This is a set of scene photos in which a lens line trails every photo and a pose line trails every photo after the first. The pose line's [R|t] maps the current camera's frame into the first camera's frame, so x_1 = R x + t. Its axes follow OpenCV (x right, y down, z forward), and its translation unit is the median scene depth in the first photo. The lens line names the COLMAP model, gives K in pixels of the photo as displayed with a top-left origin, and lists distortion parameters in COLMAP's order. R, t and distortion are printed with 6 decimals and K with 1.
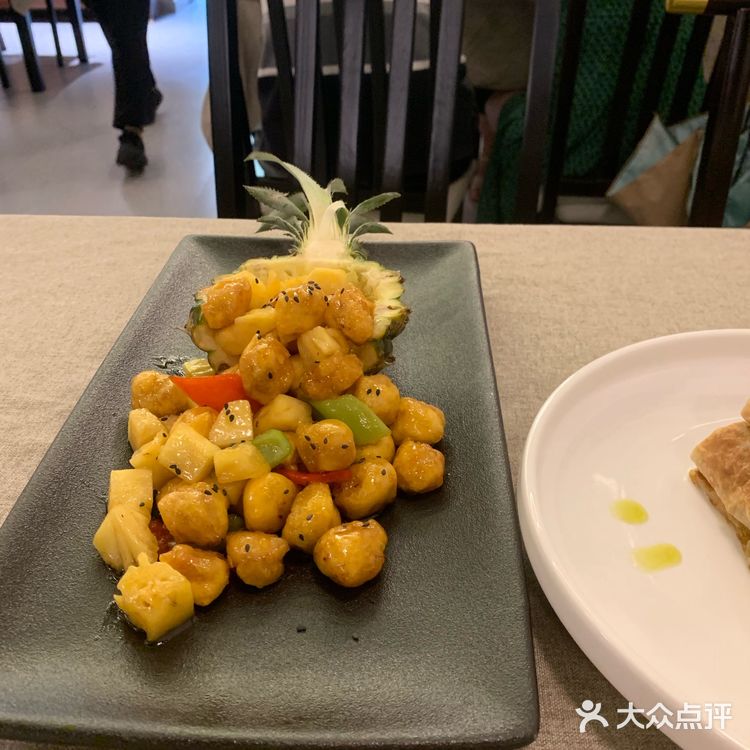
lens RADIAL K [[786.5, 0, 391.6], [0, 786.5, 359.4], [0, 0, 1]] dist [0.132638, -0.378949]
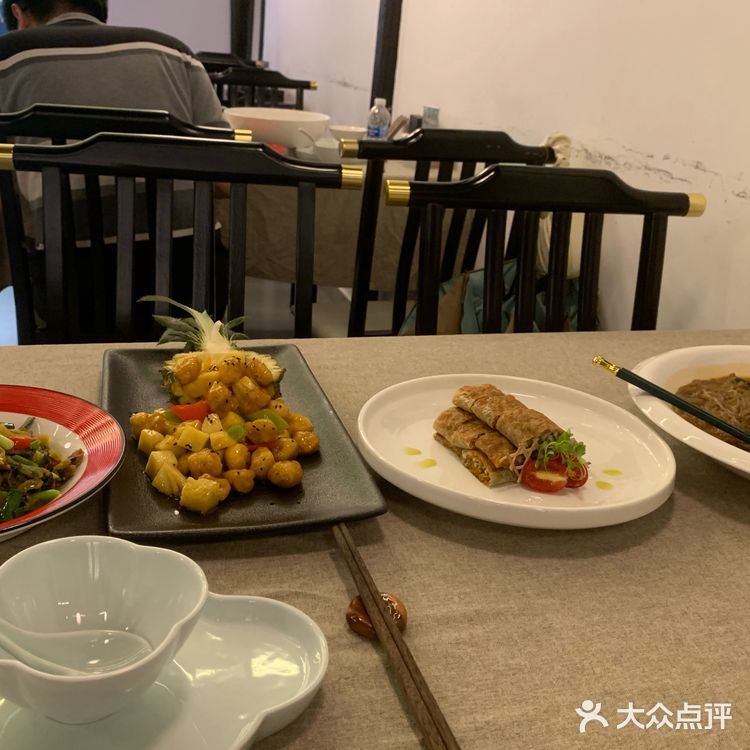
lens RADIAL K [[932.8, 0, 375.4], [0, 932.8, 357.8], [0, 0, 1]] dist [0.278282, -1.386873]
pose [[0.948265, -0.051245, 0.313316, -0.504889], [0.114987, 0.975320, -0.188492, 0.380010], [-0.295924, 0.214768, 0.930754, -1.225998]]
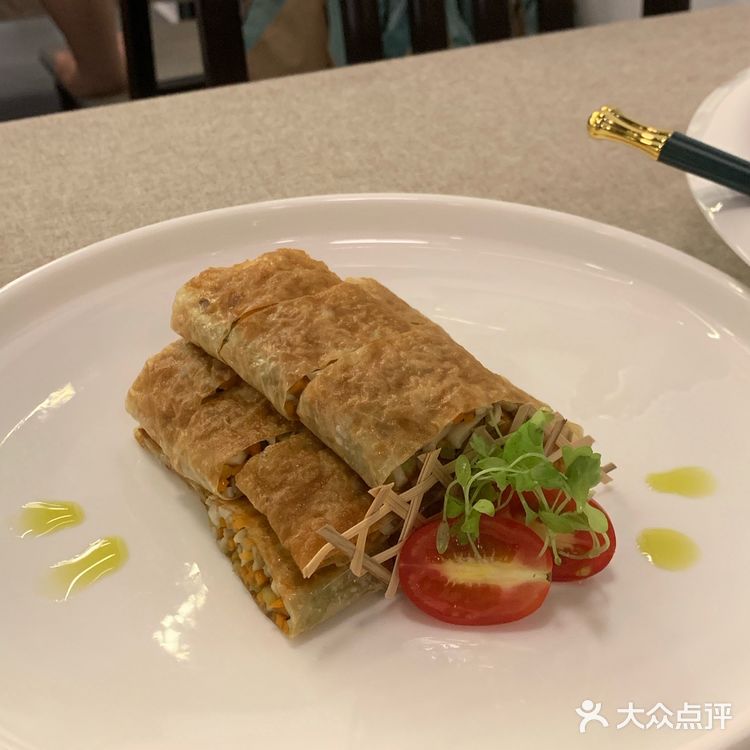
lens RADIAL K [[1159.8, 0, 385.3], [0, 1159.8, 374.4], [0, 0, 1]] dist [0.306008, -1.428410]
pose [[0.905636, -0.259164, 0.335646, 0.246728], [0.255984, 0.965142, 0.054528, 0.093959], [-0.338078, 0.036537, 0.940409, 0.009441]]
